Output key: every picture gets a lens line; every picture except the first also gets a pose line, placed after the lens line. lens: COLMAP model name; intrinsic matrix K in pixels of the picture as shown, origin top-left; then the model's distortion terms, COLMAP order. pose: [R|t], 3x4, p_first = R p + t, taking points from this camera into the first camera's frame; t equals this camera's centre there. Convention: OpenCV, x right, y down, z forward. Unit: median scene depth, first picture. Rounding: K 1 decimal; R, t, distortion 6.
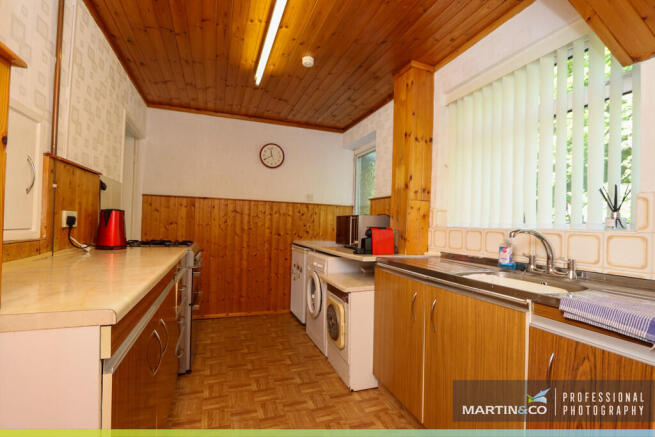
lens RADIAL K [[303.1, 0, 327.7], [0, 303.1, 220.8], [0, 0, 1]] dist [-0.030263, 0.009998]
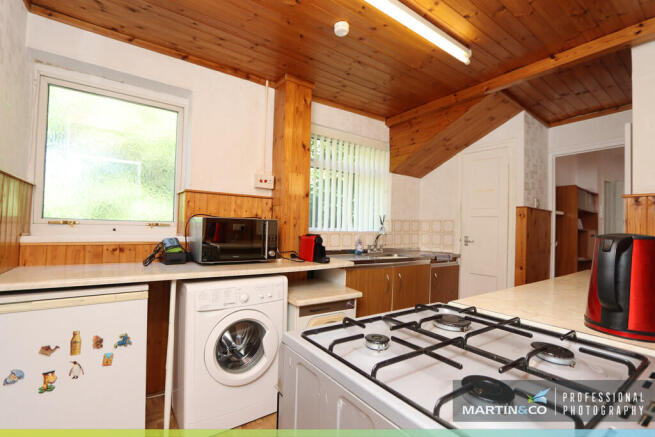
lens RADIAL K [[303.1, 0, 327.7], [0, 303.1, 220.8], [0, 0, 1]] dist [-0.030263, 0.009998]
pose [[-0.258728, -0.014430, 0.965842, -1.000210], [-0.044215, 0.999017, 0.003081, -0.033840], [-0.964938, -0.041907, -0.259112, 1.478244]]
